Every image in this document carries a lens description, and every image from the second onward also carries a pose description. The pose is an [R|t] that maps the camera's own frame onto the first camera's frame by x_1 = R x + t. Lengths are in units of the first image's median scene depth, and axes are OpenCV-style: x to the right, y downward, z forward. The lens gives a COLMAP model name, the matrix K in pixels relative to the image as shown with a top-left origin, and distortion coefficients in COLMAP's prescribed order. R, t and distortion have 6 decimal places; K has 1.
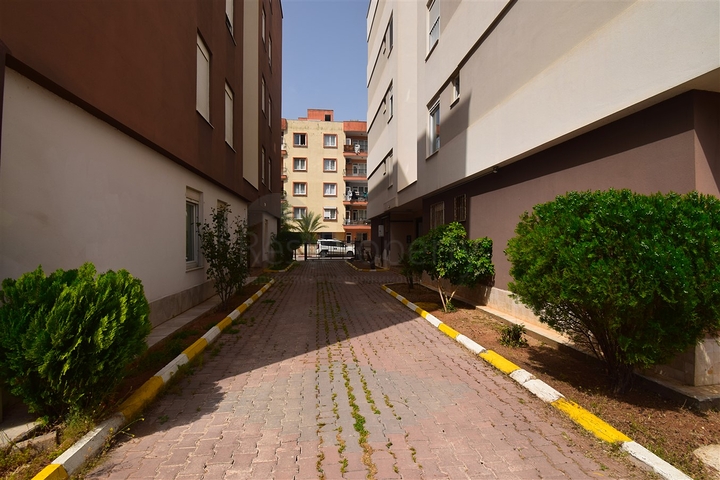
lens RADIAL K [[352.4, 0, 360.0], [0, 352.4, 241.1], [0, 0, 1]] dist [0.003377, -0.000137]
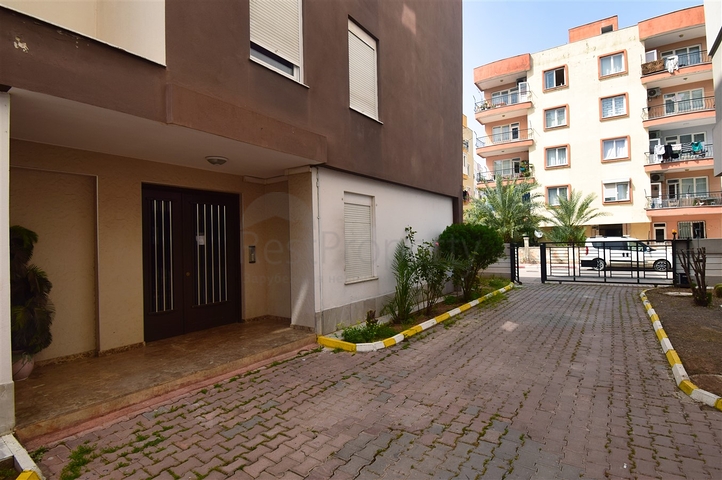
lens RADIAL K [[367.0, 0, 361.3], [0, 367.0, 241.0], [0, 0, 1]] dist [-0.022621, -0.003347]
pose [[0.738030, -0.023777, -0.674349, 0.002918], [0.023161, 0.999683, -0.009899, -0.001900], [0.674370, -0.008313, 0.738347, 0.293286]]
